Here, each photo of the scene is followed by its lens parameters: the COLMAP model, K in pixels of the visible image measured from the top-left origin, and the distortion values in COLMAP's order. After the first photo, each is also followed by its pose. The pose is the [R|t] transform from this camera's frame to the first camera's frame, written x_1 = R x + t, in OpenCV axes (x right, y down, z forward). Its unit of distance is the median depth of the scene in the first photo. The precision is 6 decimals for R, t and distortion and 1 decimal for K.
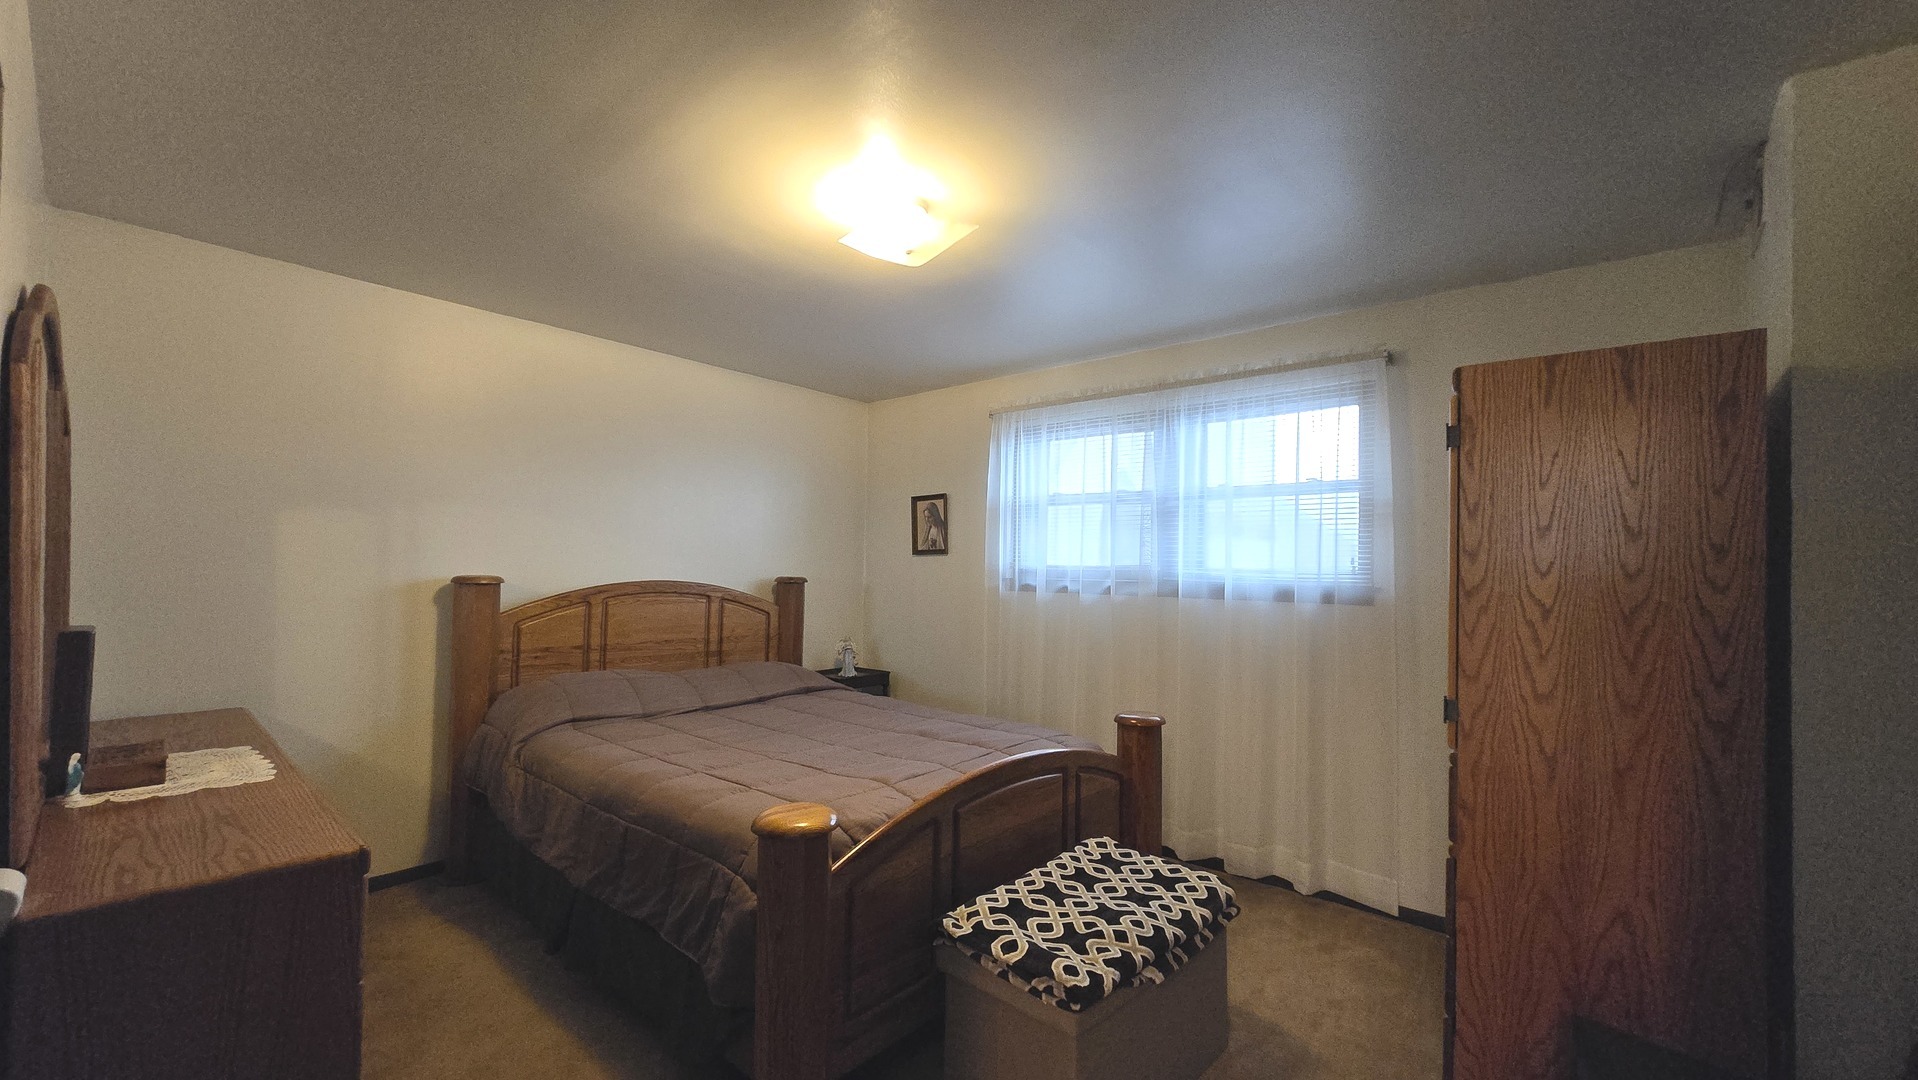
lens RADIAL K [[754.2, 0, 951.1], [0, 754.2, 551.9], [0, 0, 1]] dist [0.002990, 0.000488]
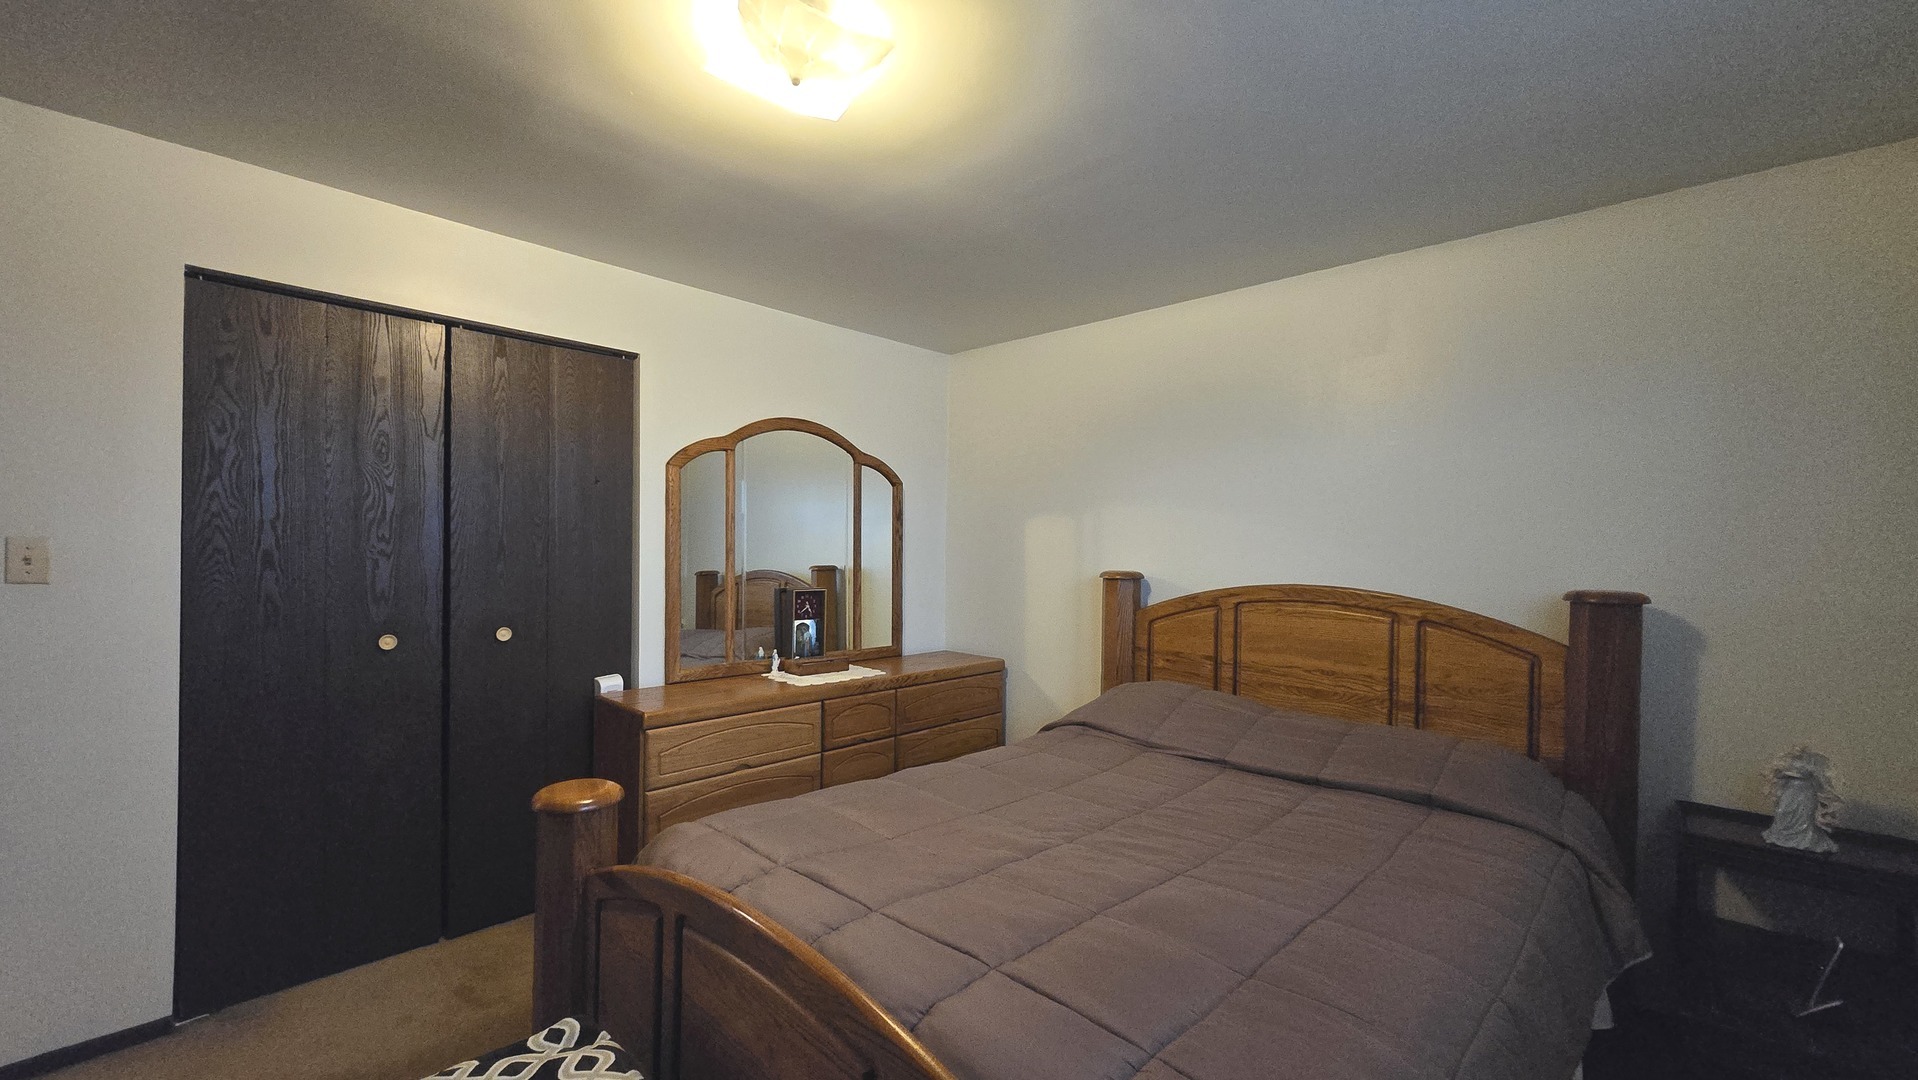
lens RADIAL K [[768.6, 0, 951.4], [0, 768.6, 552.4], [0, 0, 1]] dist [0.003139, 0.000287]
pose [[-0.045086, -0.013247, -0.998895, 0.352883], [-0.001321, 0.999912, -0.013200, 0.016056], [0.998982, 0.000725, -0.045100, 0.665302]]
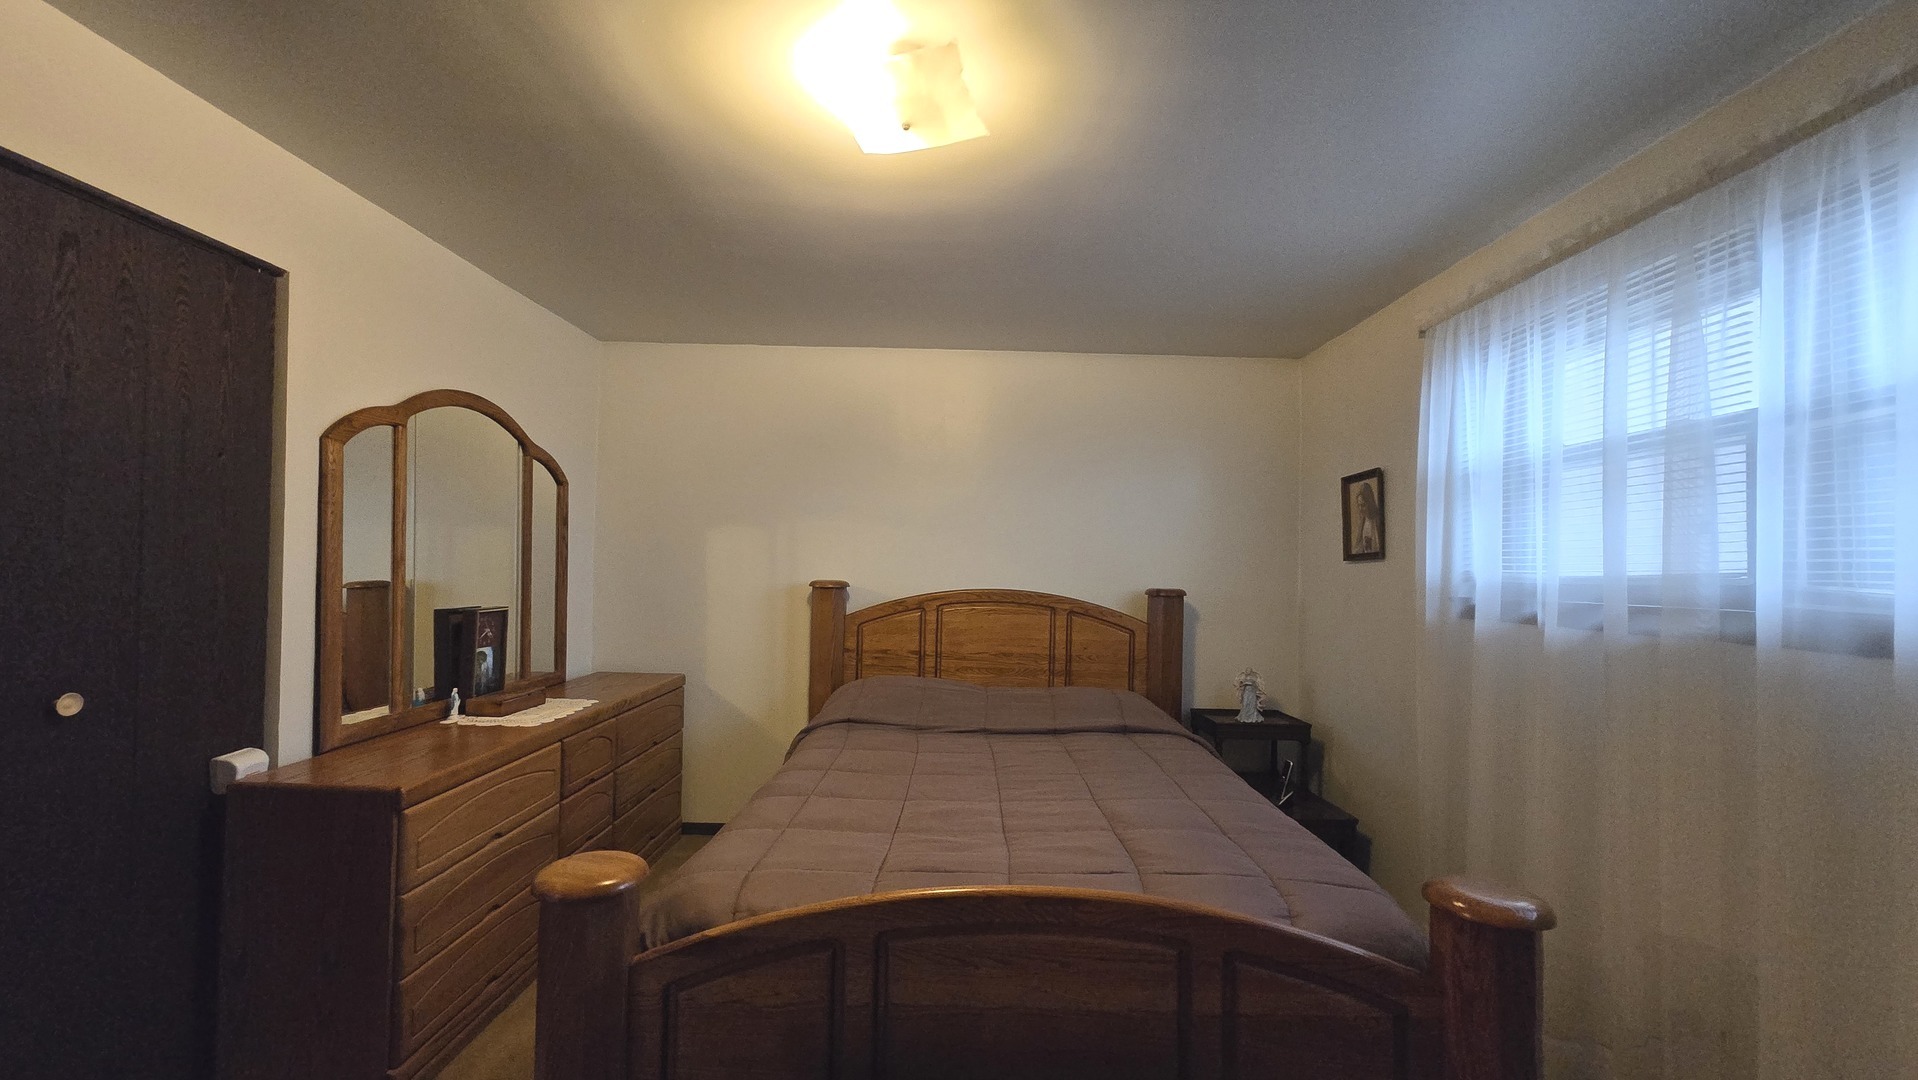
lens RADIAL K [[753.4, 0, 959.1], [0, 753.4, 563.0], [0, 0, 1]] dist [0.000324, 0.000132]
pose [[0.659411, -0.008962, -0.751730, 0.285022], [0.004124, 0.999957, -0.008304, 0.012101], [0.751772, 0.002376, 0.659419, 0.328588]]
